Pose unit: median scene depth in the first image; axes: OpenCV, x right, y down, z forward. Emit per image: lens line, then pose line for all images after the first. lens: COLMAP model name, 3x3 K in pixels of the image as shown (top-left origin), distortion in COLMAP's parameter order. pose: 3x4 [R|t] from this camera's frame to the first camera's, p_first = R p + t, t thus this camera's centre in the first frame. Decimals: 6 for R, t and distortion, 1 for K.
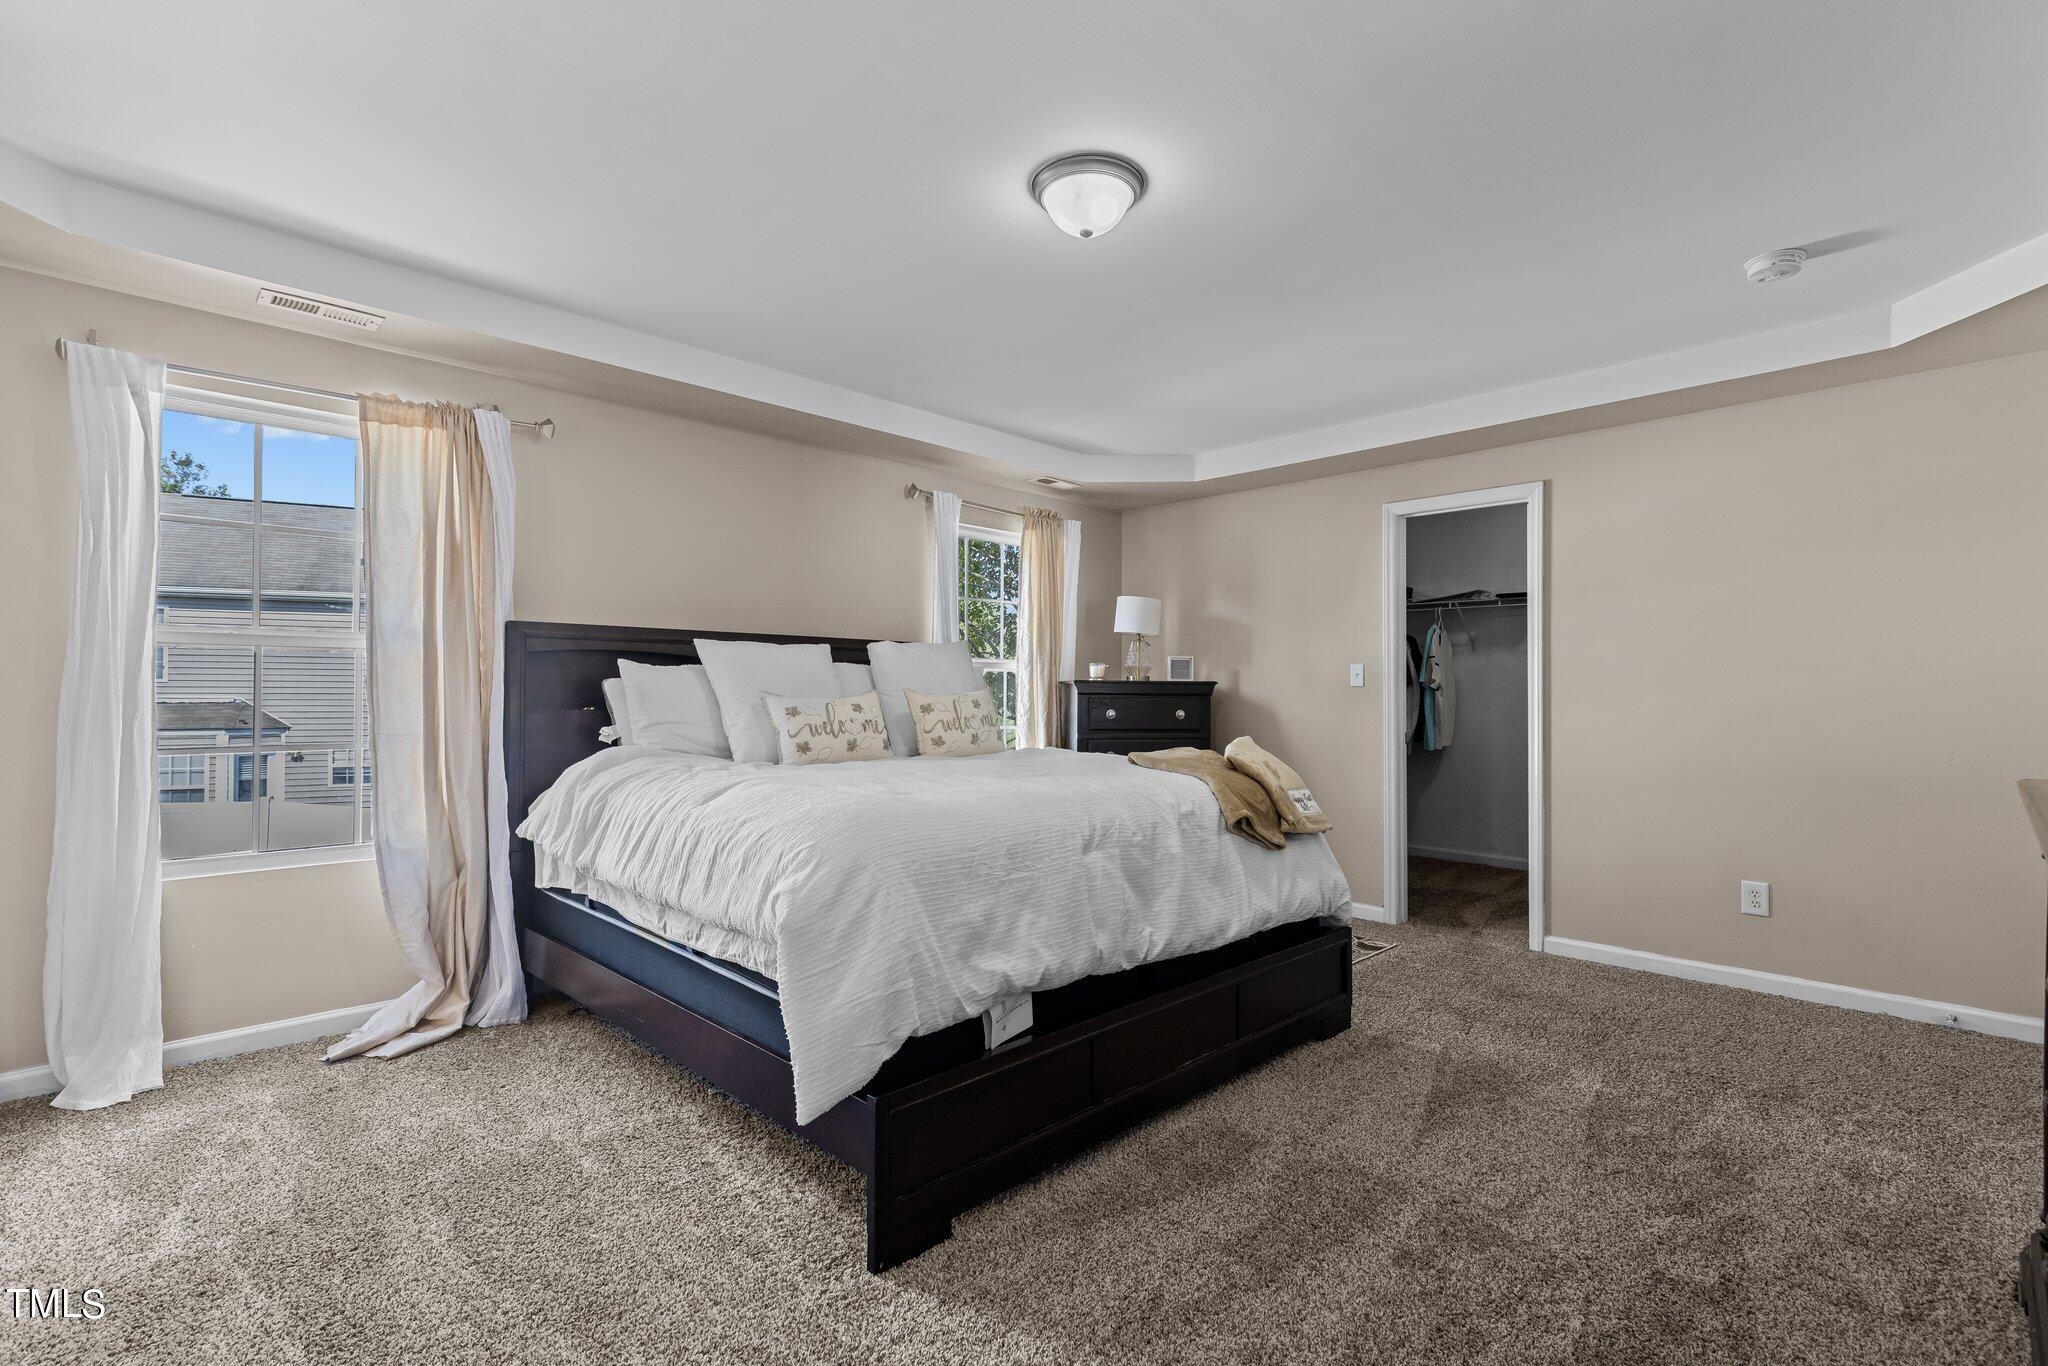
lens RADIAL K [[939.9, 0, 1028.6], [0, 939.9, 678.6], [0, 0, 1]] dist [0.007233, -0.000067]
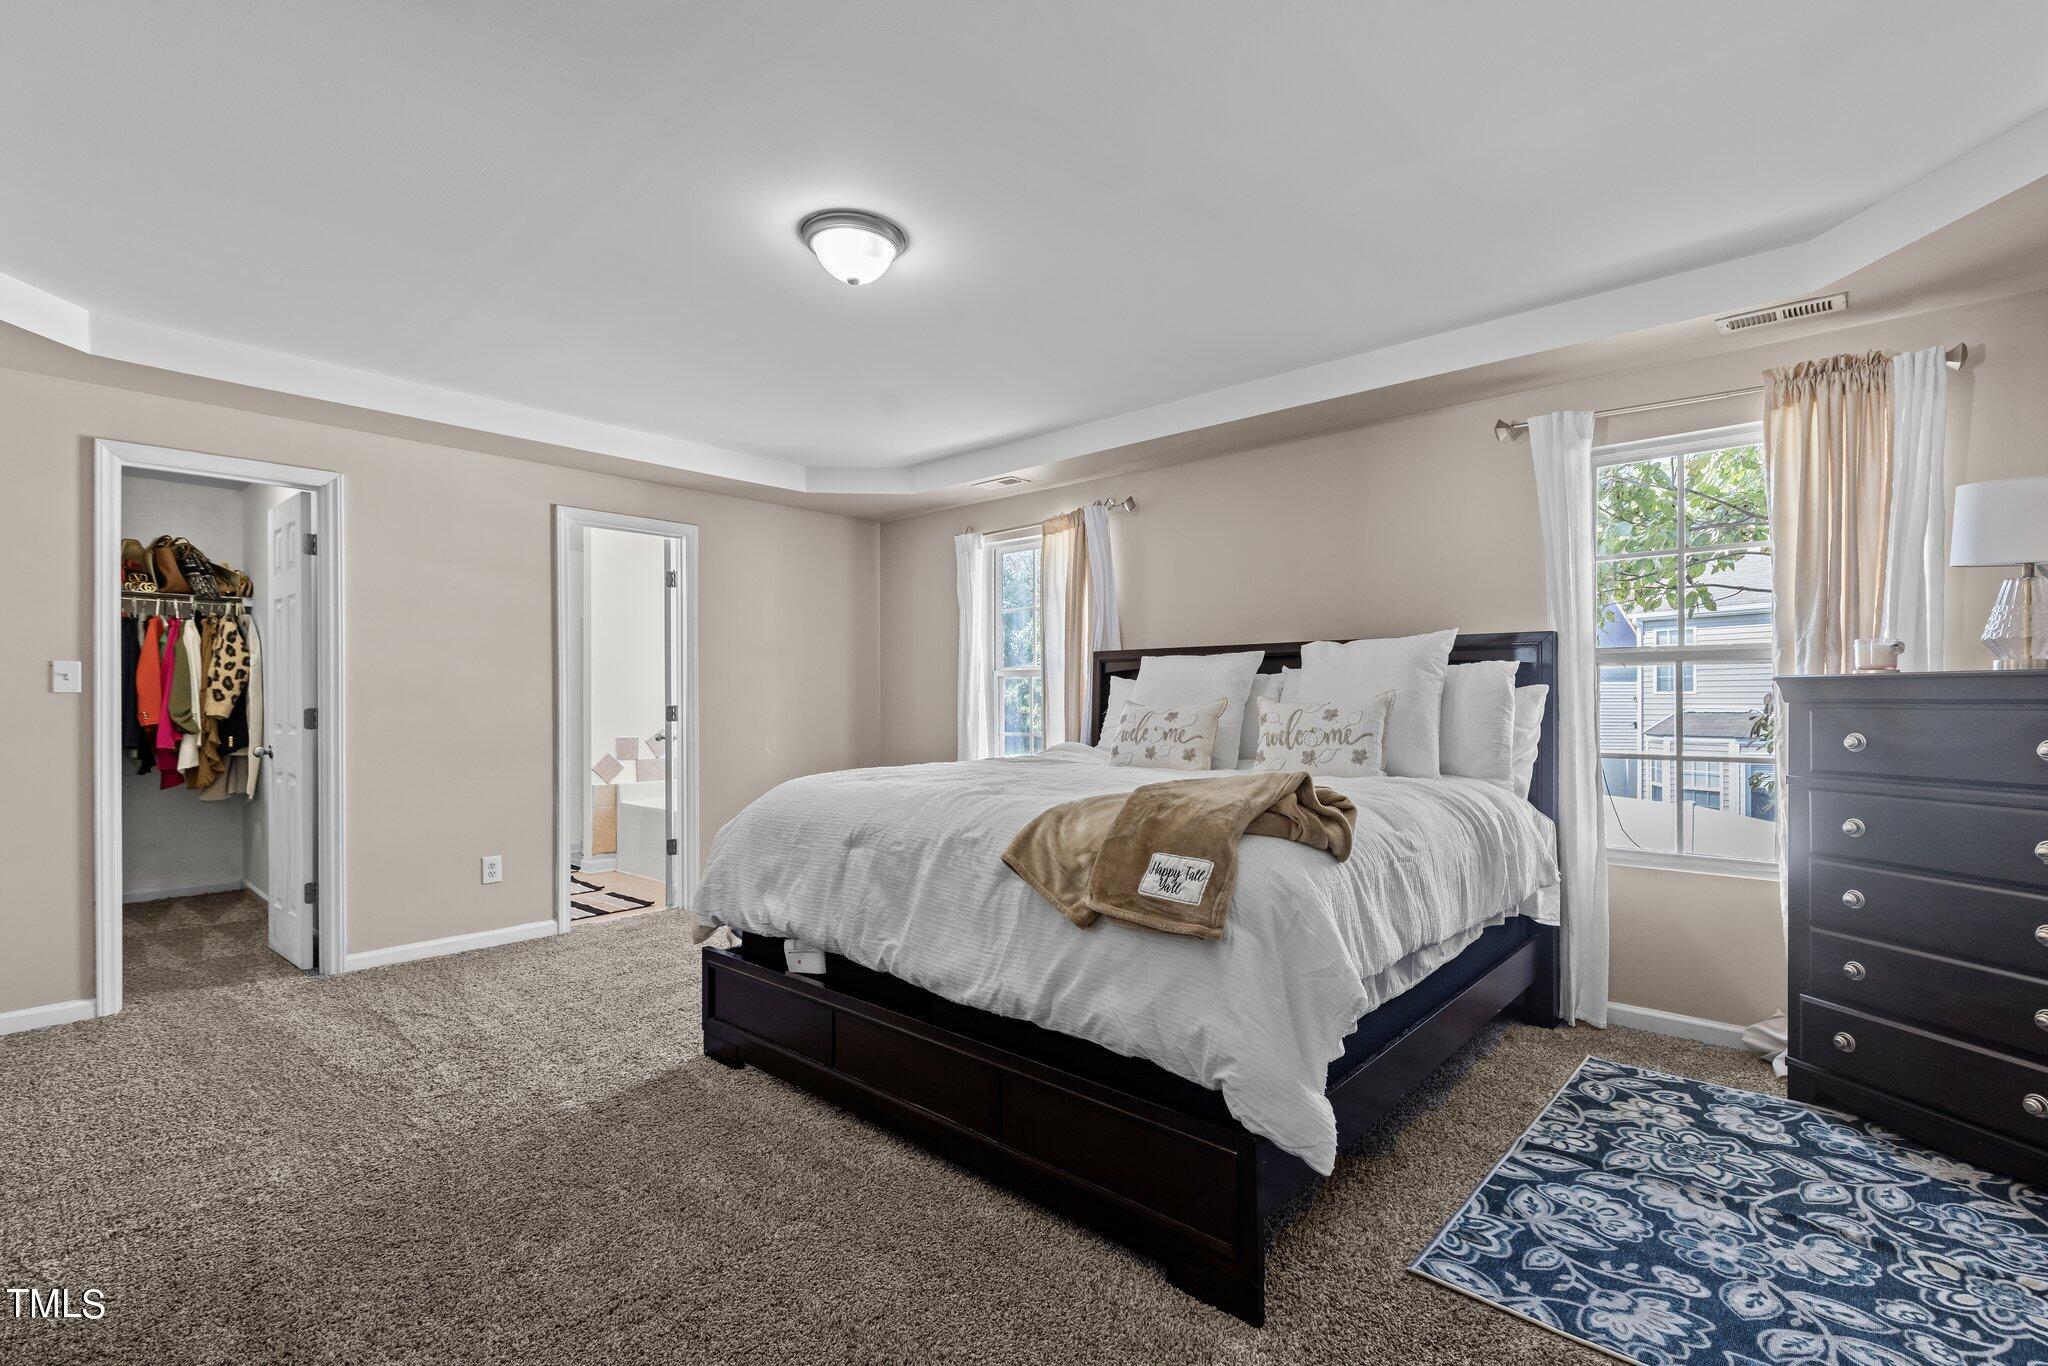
lens RADIAL K [[937.3, 0, 1026.9], [0, 937.3, 691.5], [0, 0, 1]] dist [0.000145, -0.000409]
pose [[0.053443, -0.014459, -0.998466, 0.818298], [0.017389, 0.999757, -0.013547, 0.015303], [0.998419, -0.016638, 0.053681, 0.798718]]
